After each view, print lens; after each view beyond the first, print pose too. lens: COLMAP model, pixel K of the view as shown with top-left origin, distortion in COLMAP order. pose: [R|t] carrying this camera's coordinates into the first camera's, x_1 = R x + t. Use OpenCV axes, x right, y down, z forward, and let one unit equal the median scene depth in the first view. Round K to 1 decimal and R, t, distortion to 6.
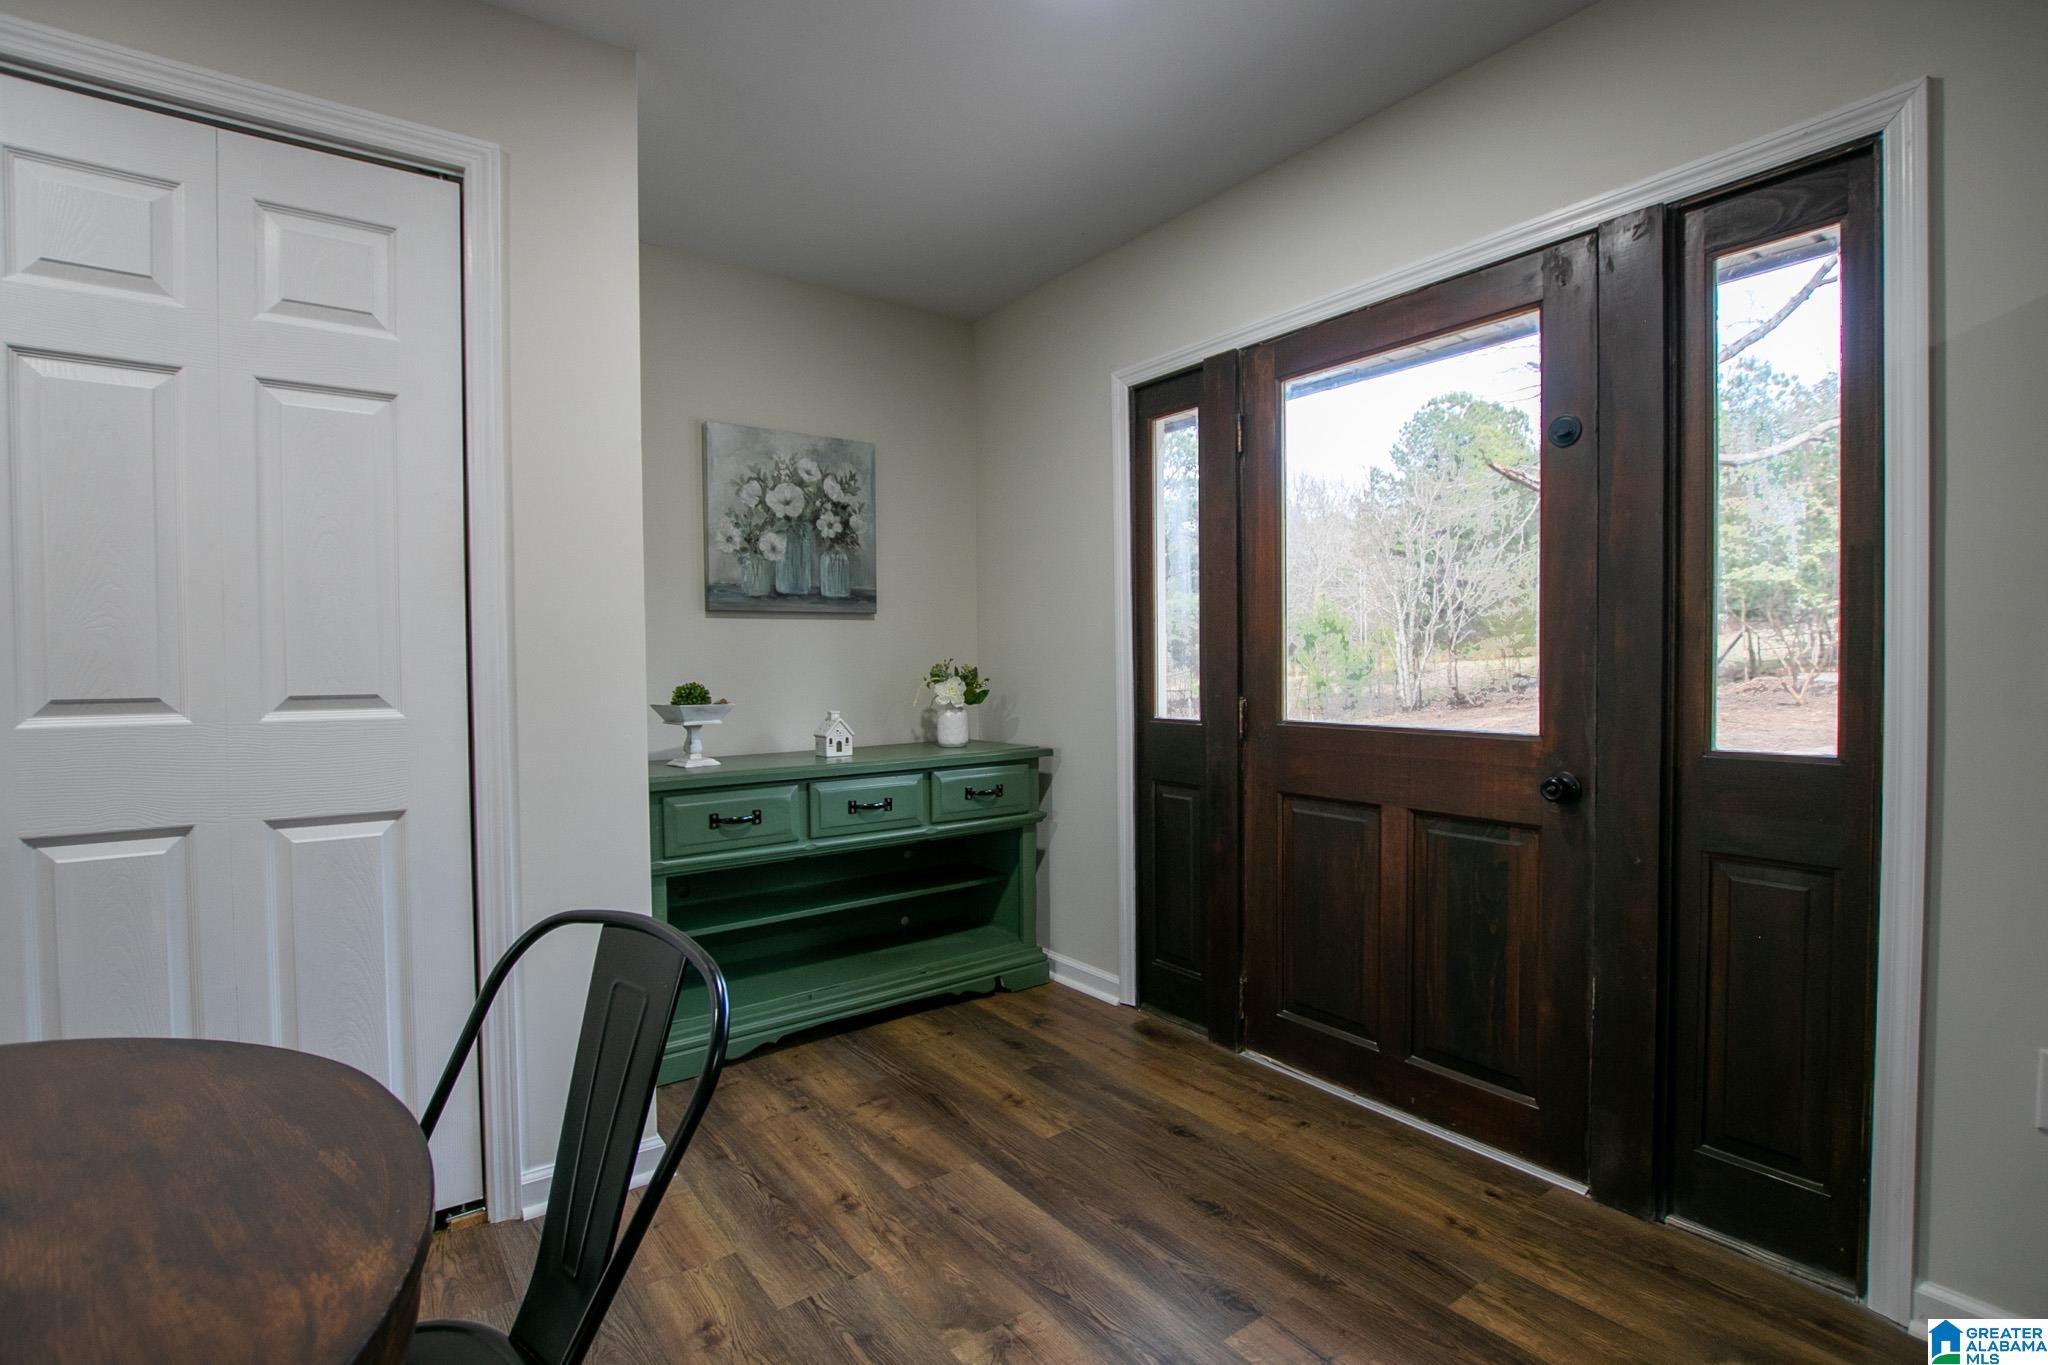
lens RADIAL K [[951.2, 0, 1020.0], [0, 951.2, 682.2], [0, 0, 1]] dist [-0.027639, 0.000652]
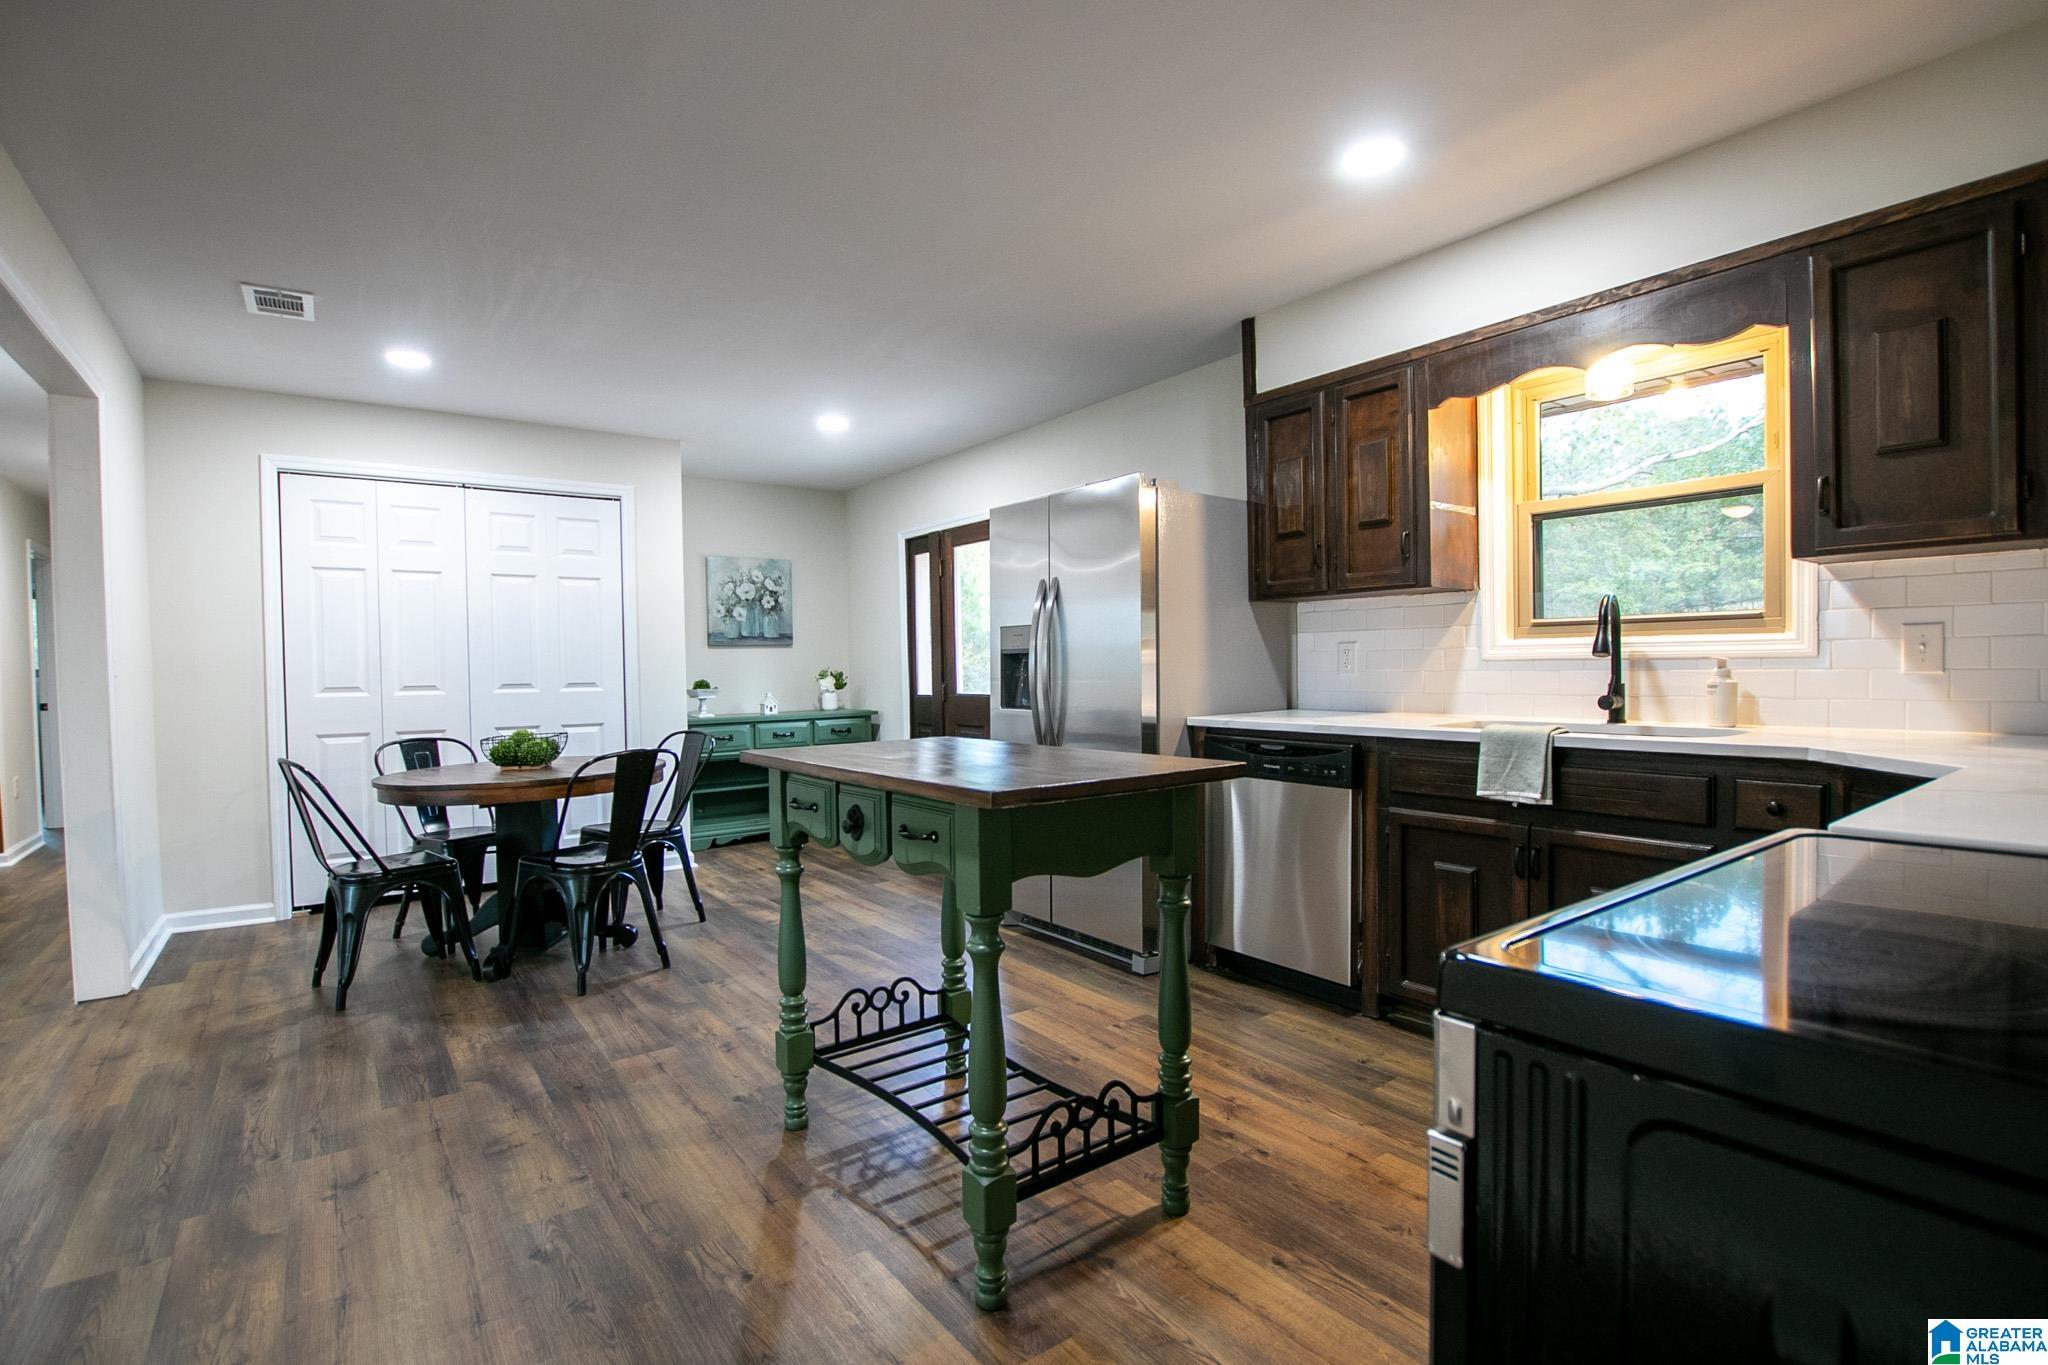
lens RADIAL K [[951.2, 0, 1016.0], [0, 951.2, 682.7], [0, 0, 1]] dist [-0.027639, 0.000652]
pose [[0.999953, -0.009544, -0.001874, 0.343204], [0.009535, 0.999945, -0.004325, 0.021429], [0.001915, 0.004306, 0.999989, -1.064499]]
